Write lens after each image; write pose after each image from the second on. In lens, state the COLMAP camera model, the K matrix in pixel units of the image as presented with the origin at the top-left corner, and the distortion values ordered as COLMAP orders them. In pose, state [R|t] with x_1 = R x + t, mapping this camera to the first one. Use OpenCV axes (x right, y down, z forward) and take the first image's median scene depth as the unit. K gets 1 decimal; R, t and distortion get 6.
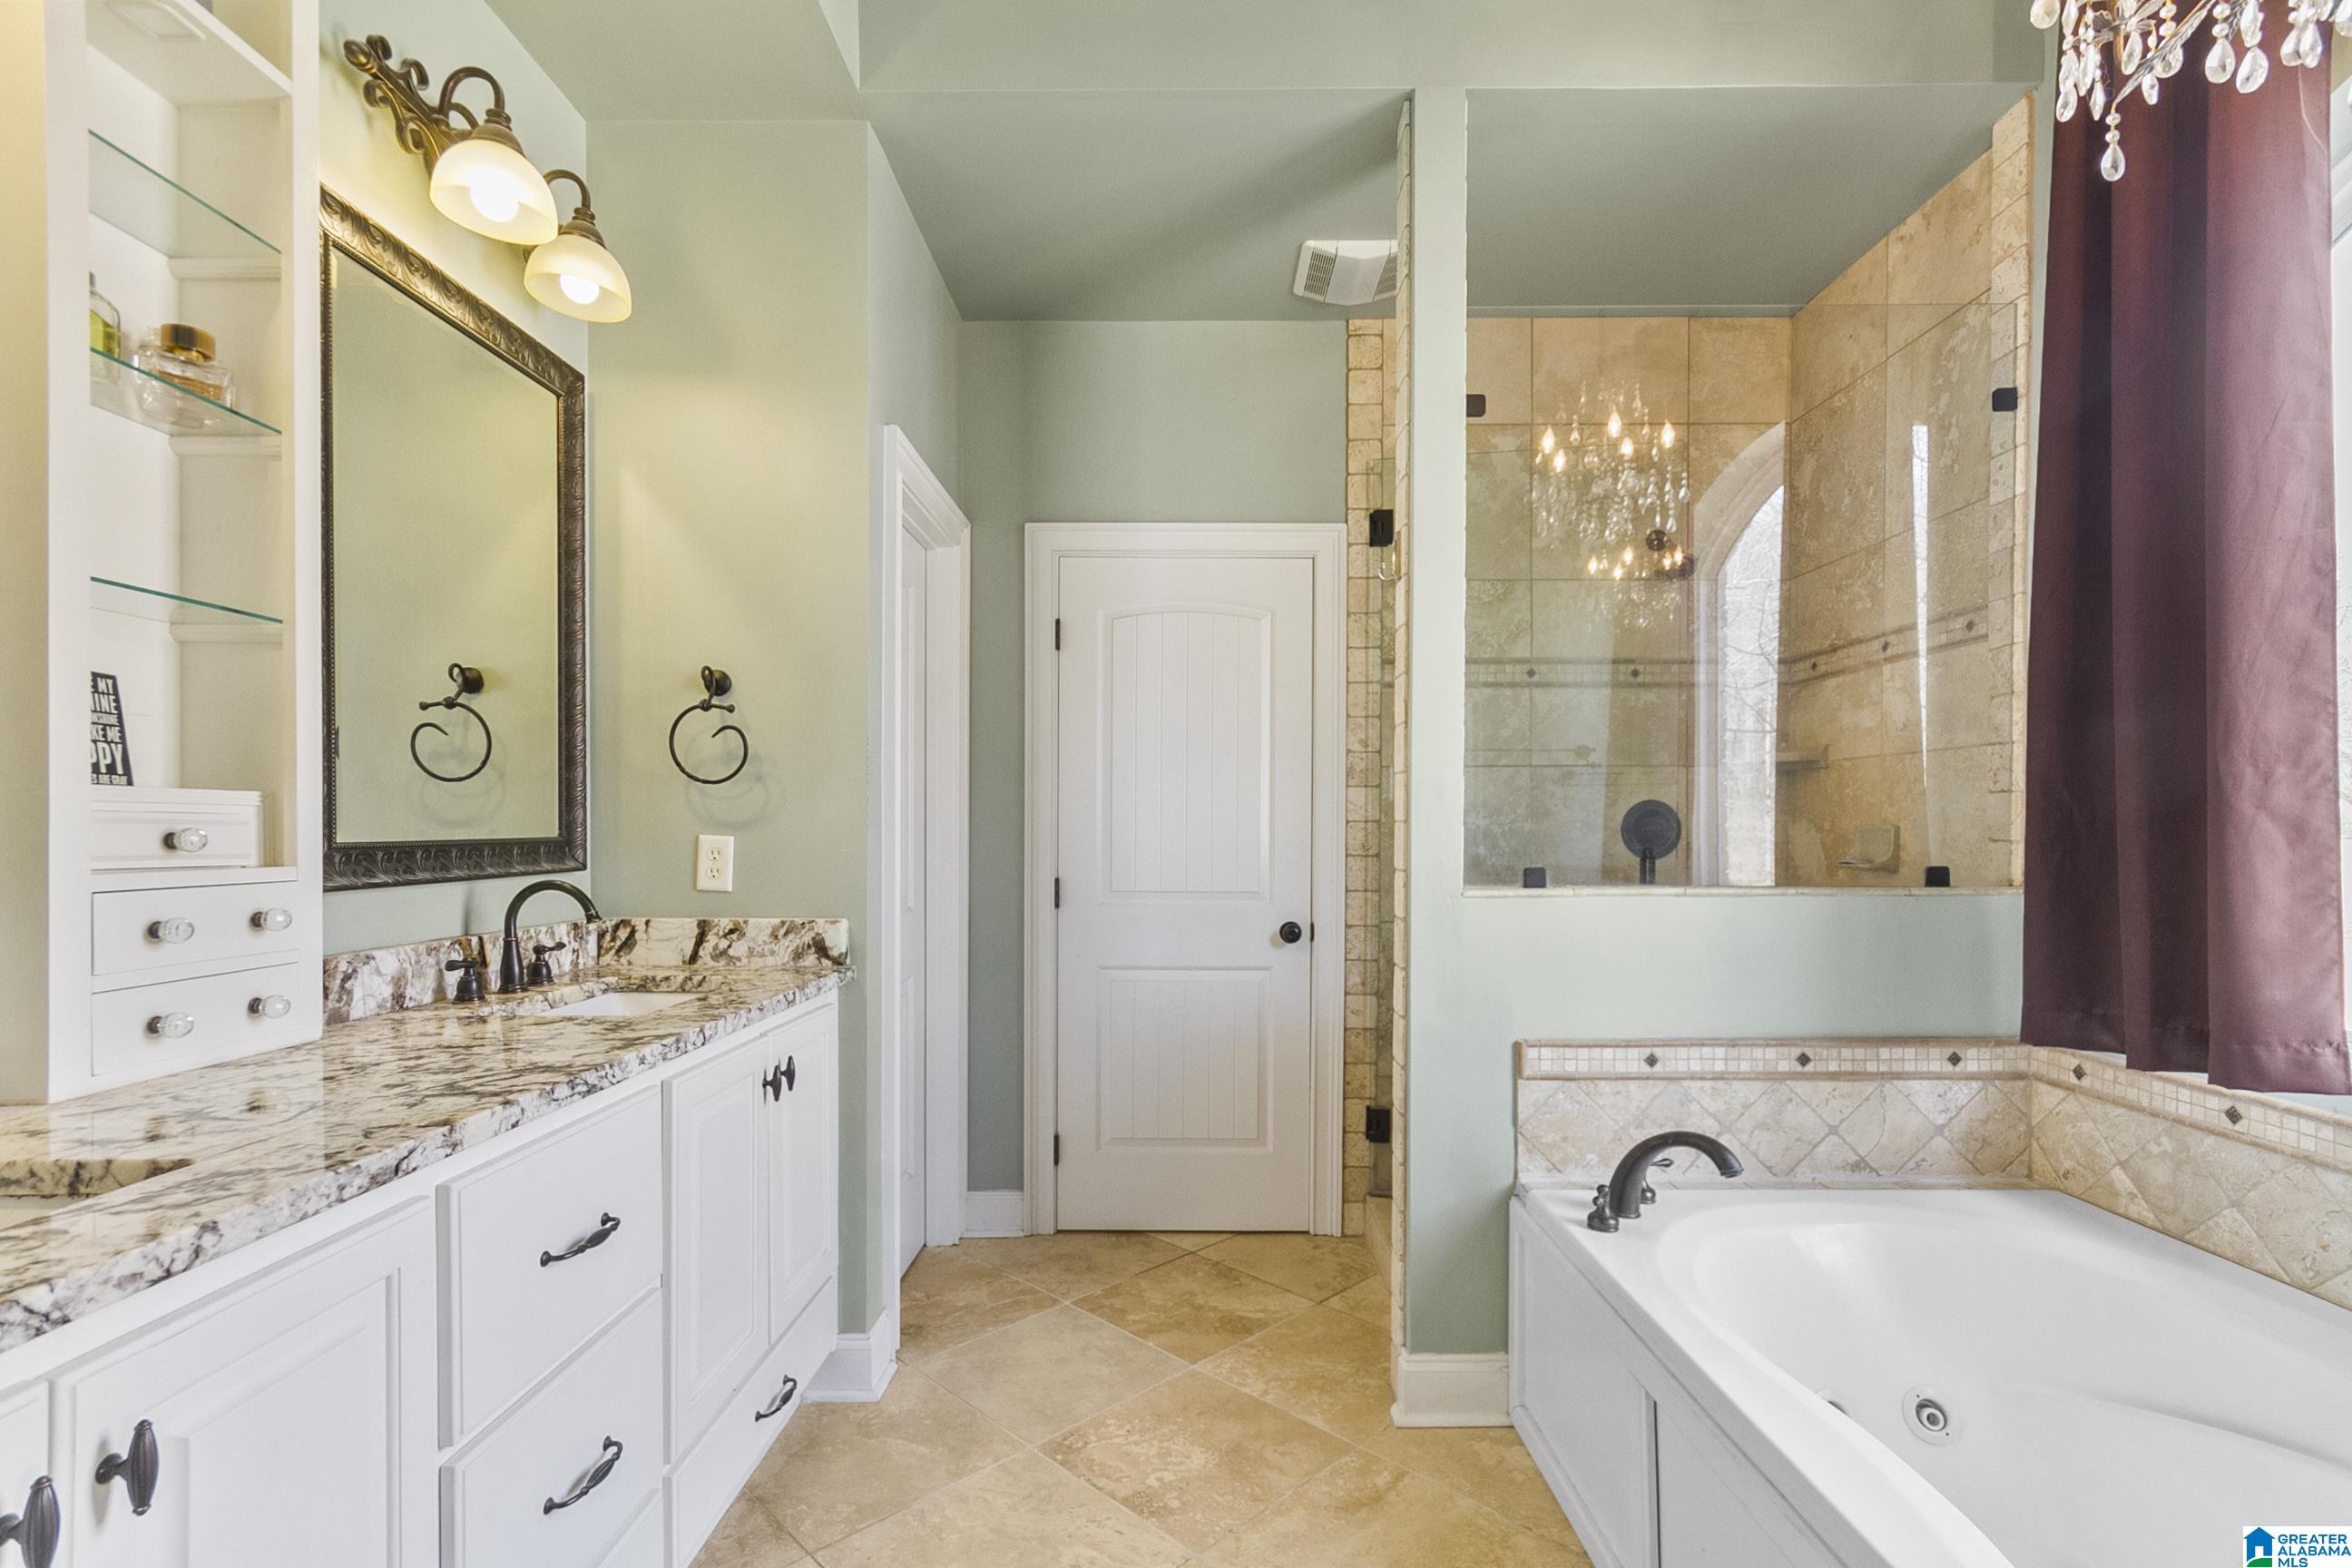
lens RADIAL K [[1097.6, 0, 1190.7], [0, 1097.6, 858.3], [0, 0, 1]] dist [-0.002751, 0.005146]
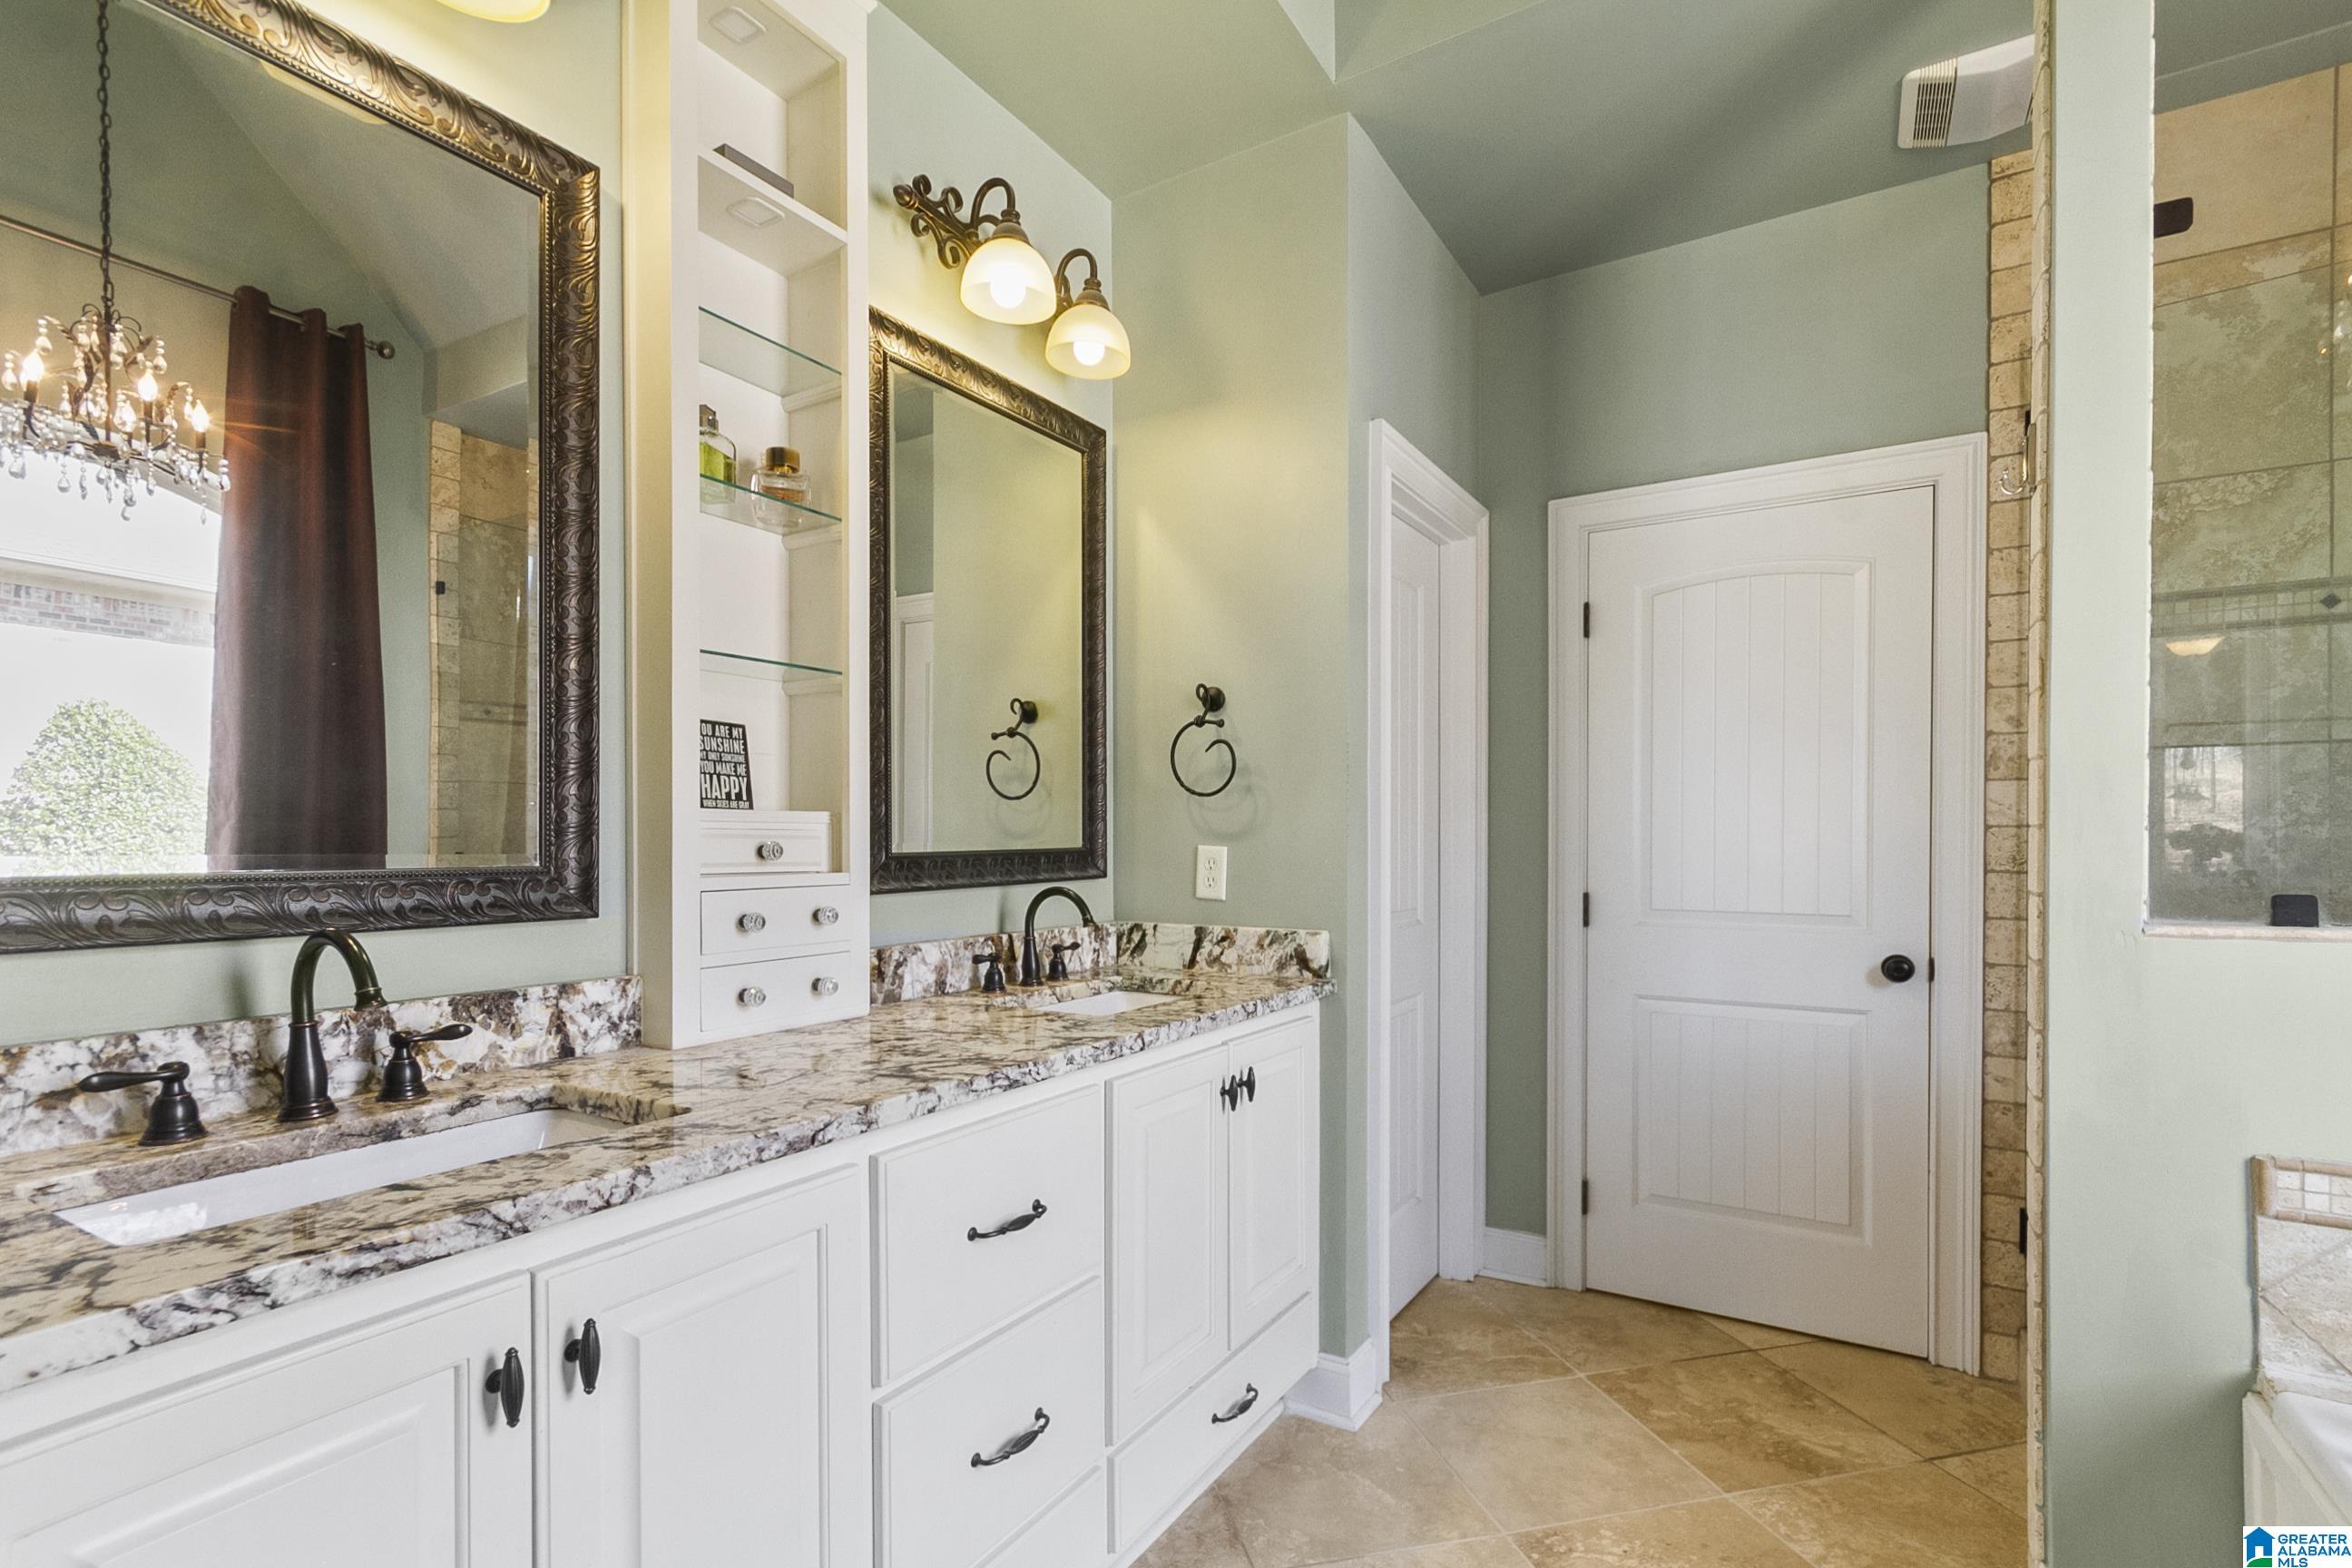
lens RADIAL K [[1097.6, 0, 1190.7], [0, 1097.6, 858.3], [0, 0, 1]] dist [-0.002751, 0.005146]
pose [[0.853554, 0.006175, -0.520967, 0.098152], [-0.009912, 0.999941, -0.004389, -0.004592], [0.520909, 0.008910, 0.853565, 0.103307]]
